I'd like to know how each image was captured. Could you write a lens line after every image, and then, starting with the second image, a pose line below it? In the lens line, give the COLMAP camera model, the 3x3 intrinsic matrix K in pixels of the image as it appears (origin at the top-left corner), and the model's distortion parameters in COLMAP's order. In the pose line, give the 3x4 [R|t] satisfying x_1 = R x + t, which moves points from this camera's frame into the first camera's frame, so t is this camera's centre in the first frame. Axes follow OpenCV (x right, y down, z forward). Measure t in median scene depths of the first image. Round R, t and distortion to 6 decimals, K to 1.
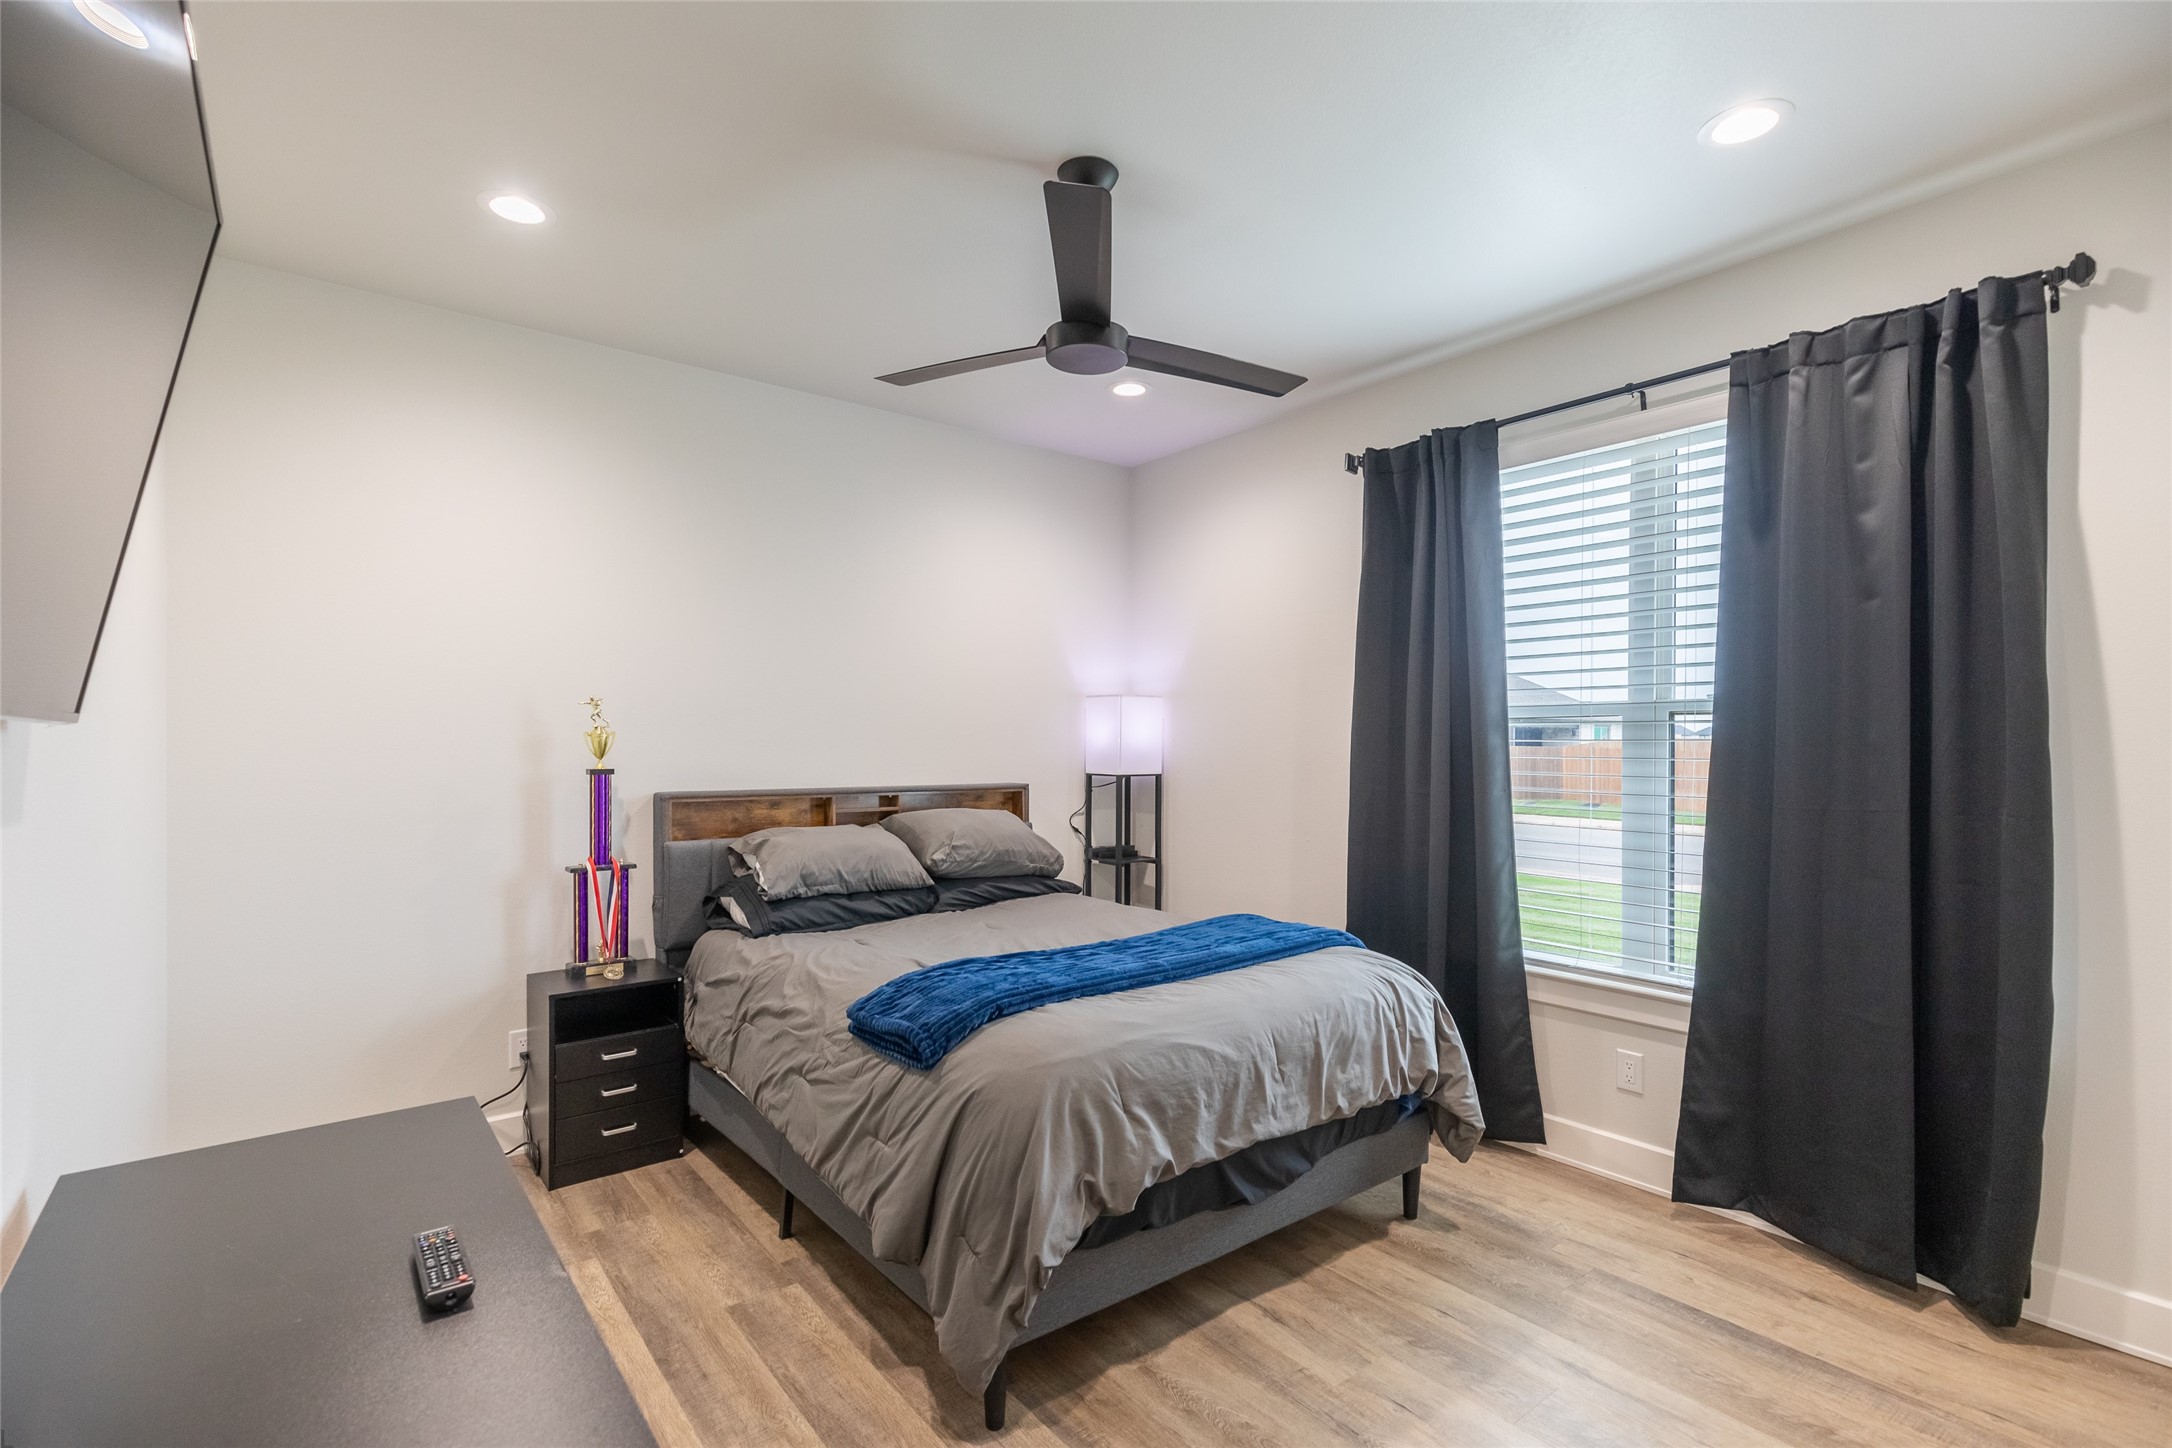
lens RADIAL K [[987.7, 0, 1087.3], [0, 987.7, 734.3], [0, 0, 1]] dist [0.001716, -0.000397]
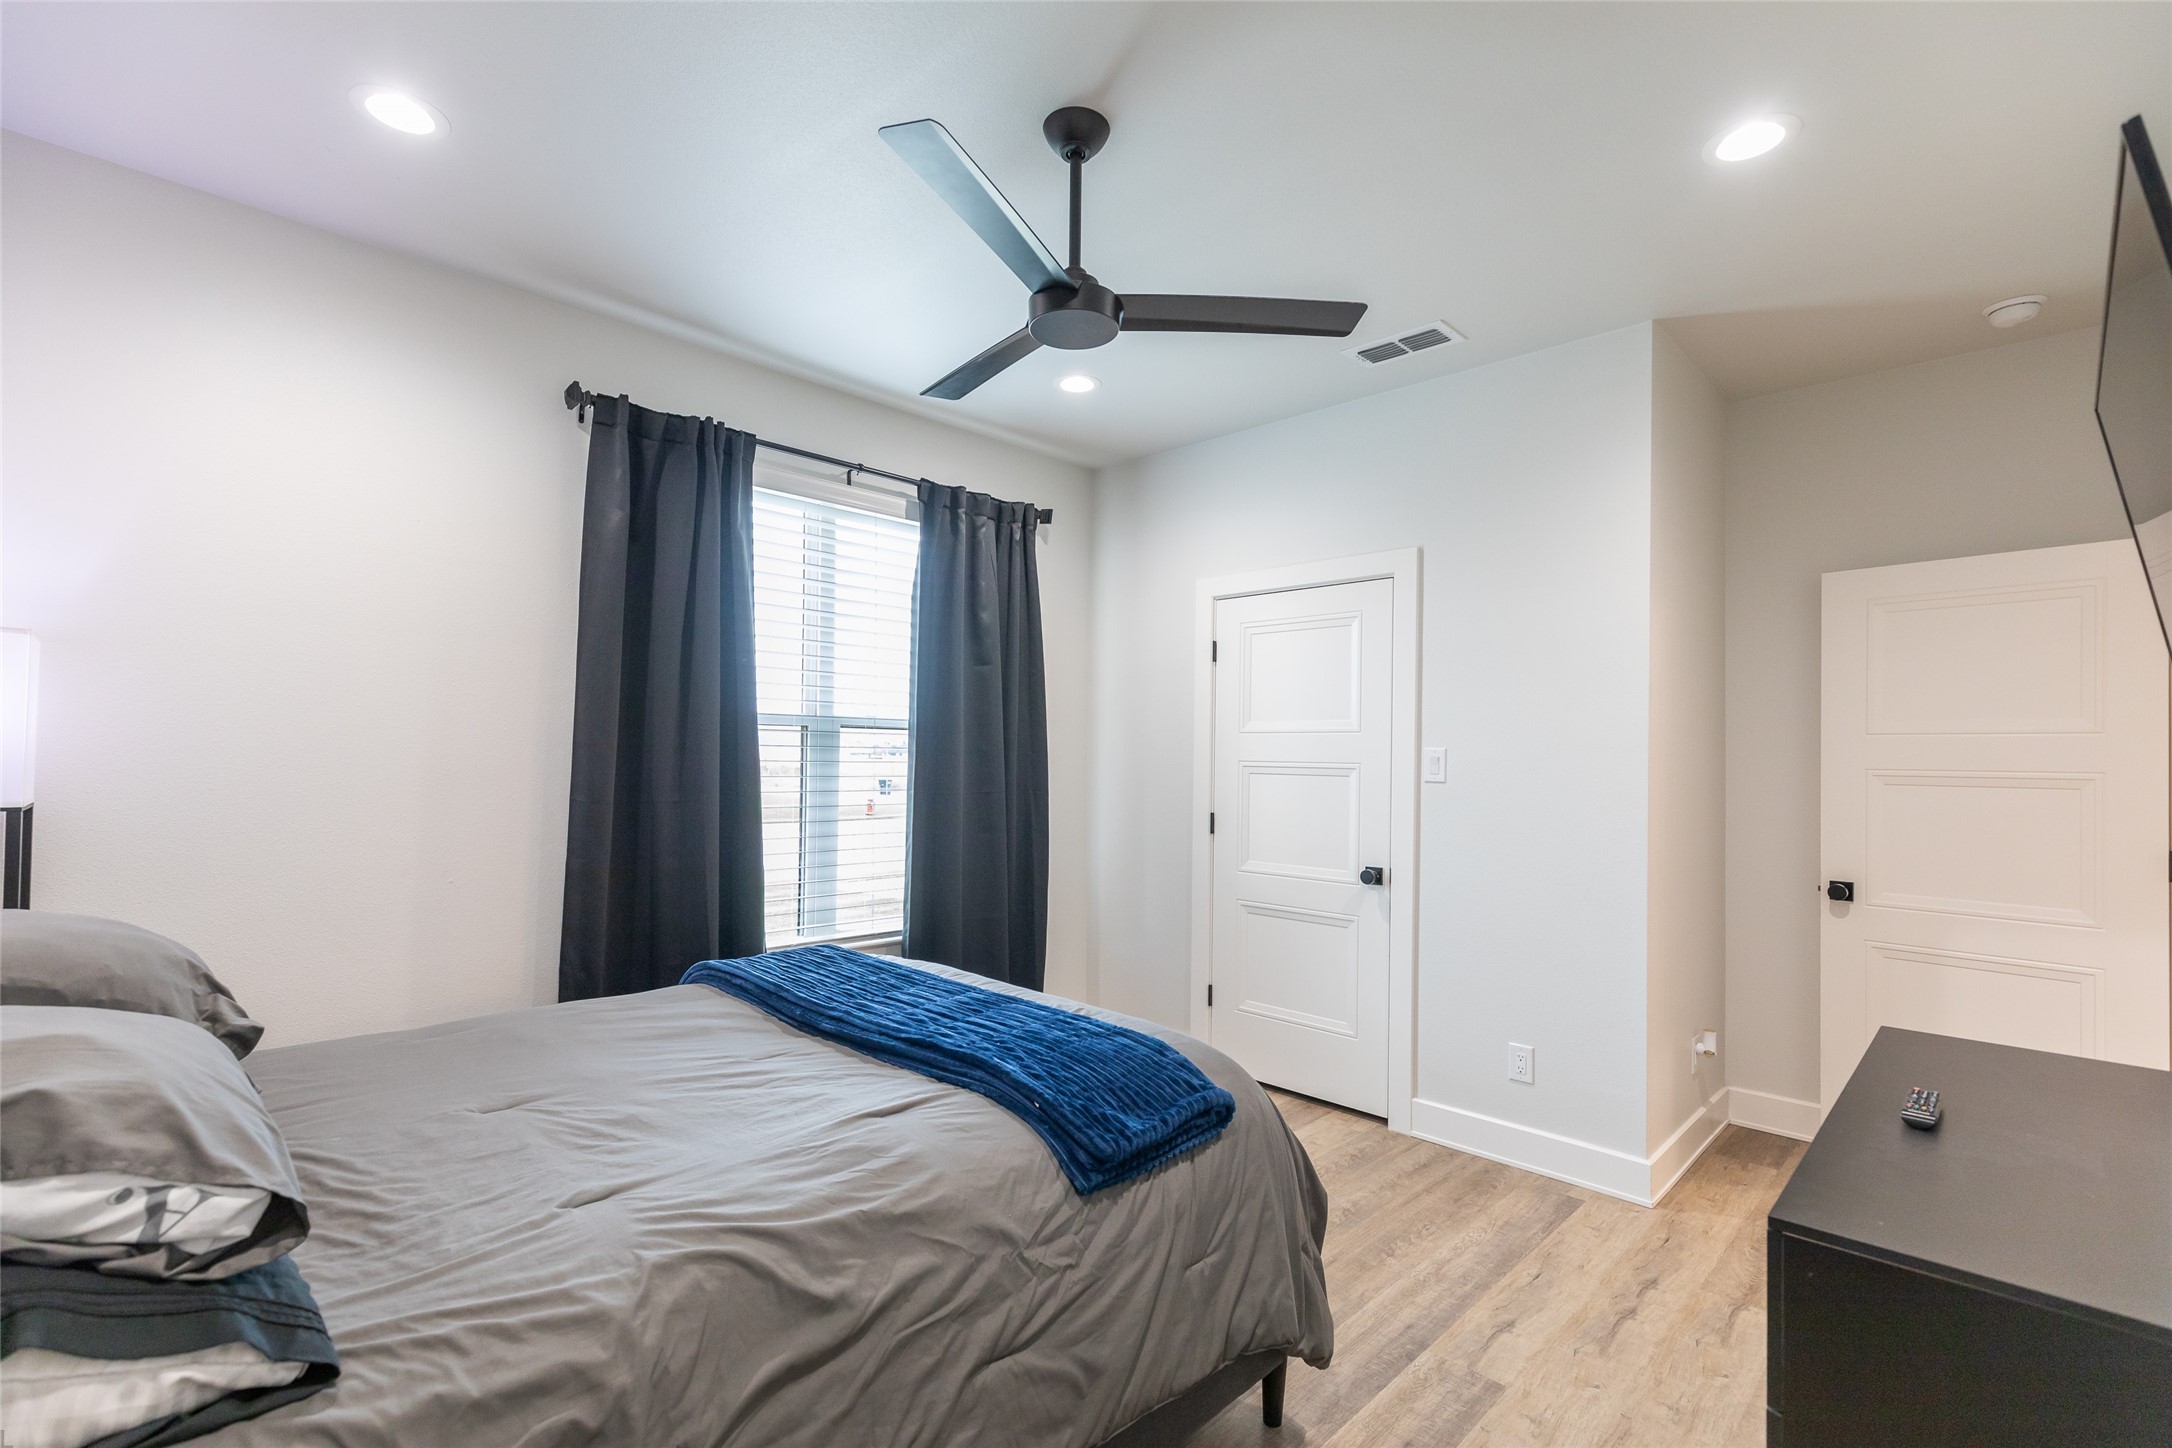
lens RADIAL K [[987.7, 0, 1085.1], [0, 987.7, 728.4], [0, 0, 1]] dist [0.001716, -0.000397]
pose [[-0.138412, 0.016282, 0.990241, -0.650060], [-0.027093, 0.999428, -0.020220, -0.000672], [-0.990004, -0.029627, -0.137892, 0.784095]]
